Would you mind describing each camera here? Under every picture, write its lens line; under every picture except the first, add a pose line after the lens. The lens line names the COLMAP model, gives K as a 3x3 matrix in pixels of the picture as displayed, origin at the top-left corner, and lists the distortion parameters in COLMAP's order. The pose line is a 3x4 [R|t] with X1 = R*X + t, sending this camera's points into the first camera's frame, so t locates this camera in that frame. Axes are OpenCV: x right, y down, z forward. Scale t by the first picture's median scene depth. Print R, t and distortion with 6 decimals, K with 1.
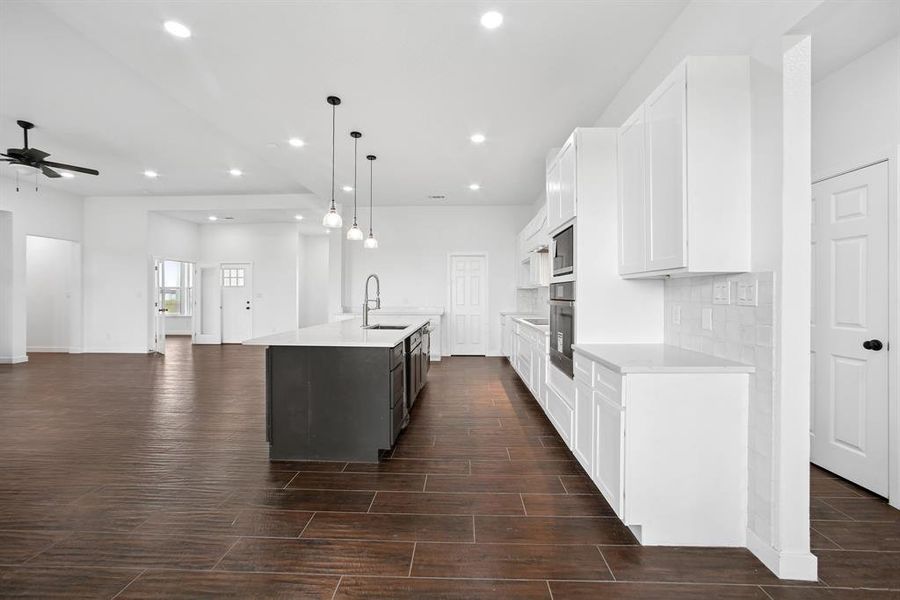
lens RADIAL K [[359.4, 0, 442.3], [0, 359.4, 294.7], [0, 0, 1]] dist [-0.007200, 0.003641]
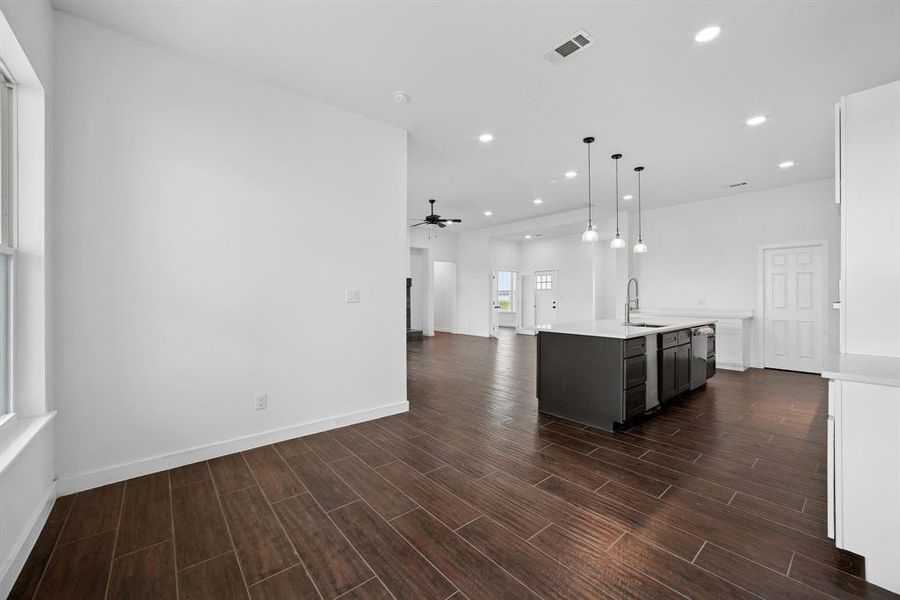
lens RADIAL K [[359.4, 0, 454.0], [0, 359.4, 296.3], [0, 0, 1]] dist [-0.007200, 0.003641]
pose [[0.686635, -0.001777, -0.727000, 0.134491], [0.002103, 0.999998, -0.000458, 0.000305], [0.727000, -0.001215, 0.686637, -0.094597]]
